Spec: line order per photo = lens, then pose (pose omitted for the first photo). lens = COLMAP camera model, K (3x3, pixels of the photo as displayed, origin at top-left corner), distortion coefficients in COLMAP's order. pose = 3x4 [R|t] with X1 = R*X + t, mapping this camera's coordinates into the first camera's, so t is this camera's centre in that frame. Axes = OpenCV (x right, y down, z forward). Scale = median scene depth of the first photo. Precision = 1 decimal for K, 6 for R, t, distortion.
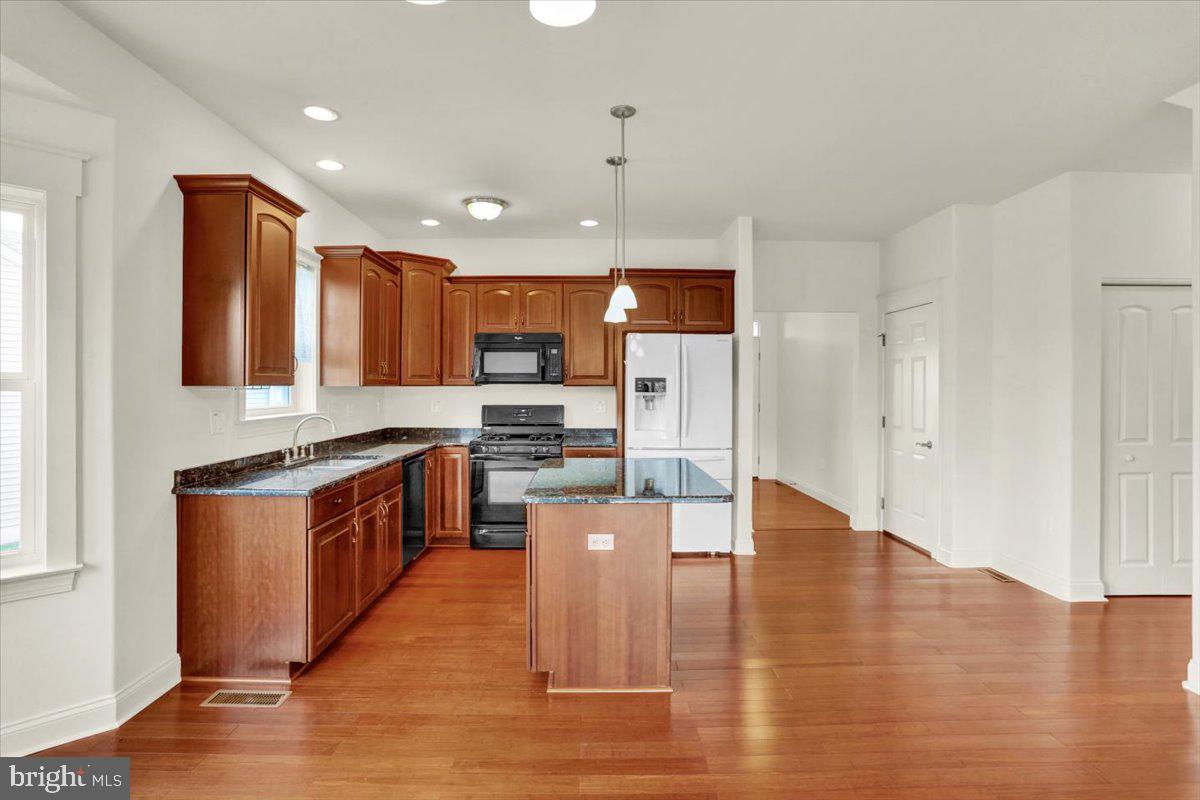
lens RADIAL K [[605.8, 0, 588.5], [0, 605.8, 382.9], [0, 0, 1]] dist [-0.023395, 0.009384]
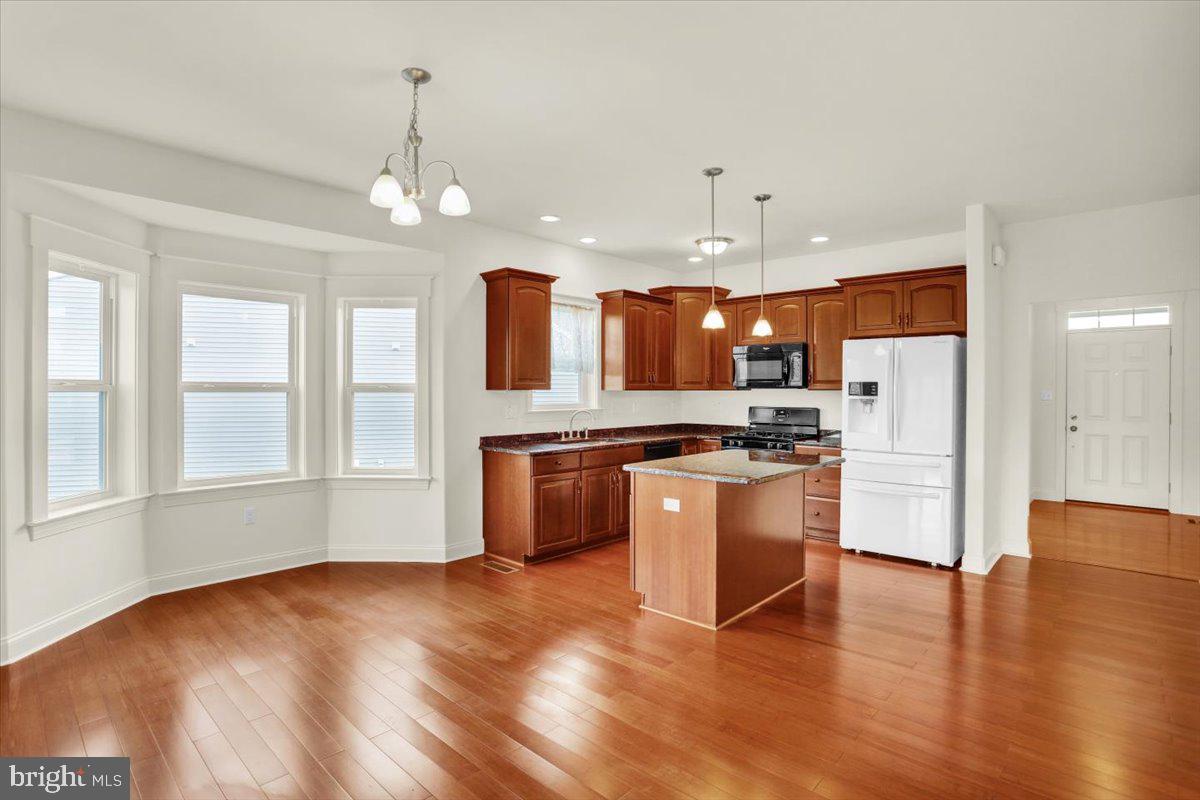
lens RADIAL K [[583.5, 0, 592.1], [0, 583.5, 394.4], [0, 0, 1]] dist [-0.018430, 0.002291]
pose [[0.739971, 0.003259, -0.672631, 0.523084], [0.002911, 0.999963, 0.008047, 0.004022], [0.672632, -0.007913, 0.739935, -0.054064]]
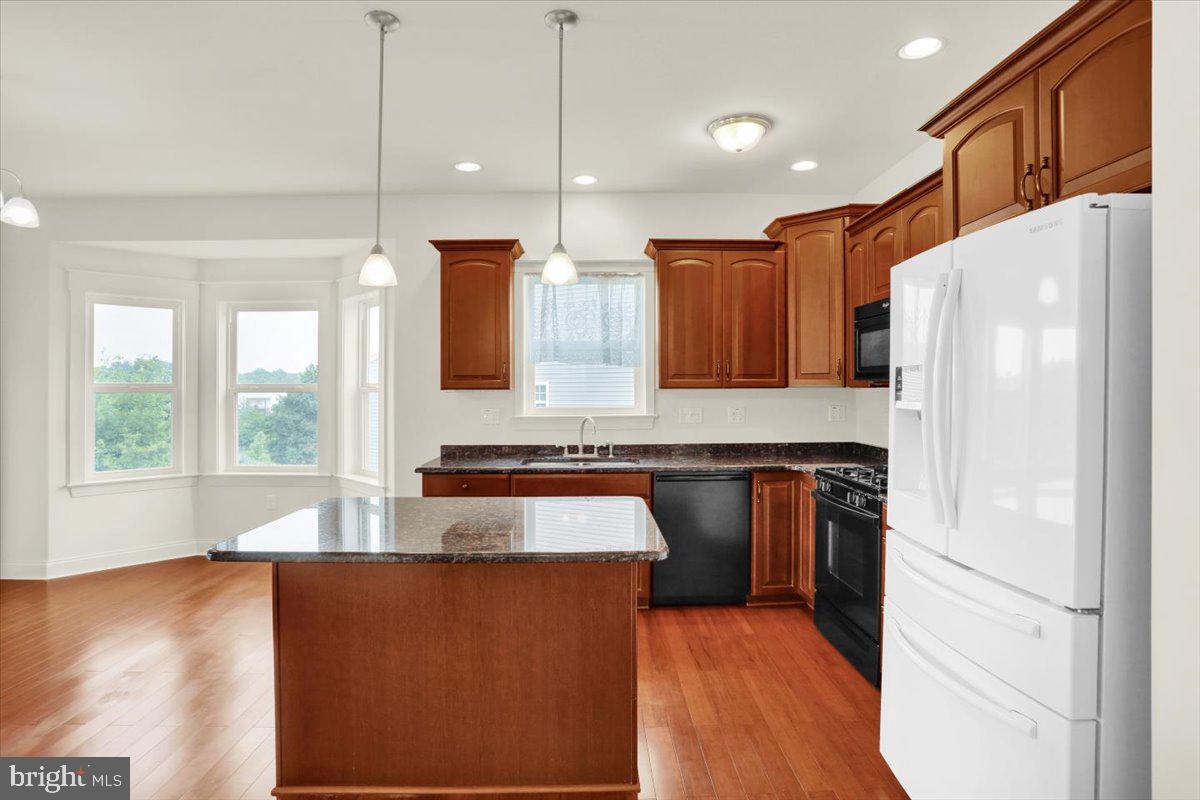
lens RADIAL K [[605.8, 0, 595.6], [0, 605.8, 395.3], [0, 0, 1]] dist [-0.023395, 0.009384]
pose [[0.024132, 0.005092, -0.999696, 0.613780], [0.007454, 0.999958, 0.005274, 0.009799], [0.999681, -0.007579, 0.024093, 0.957803]]
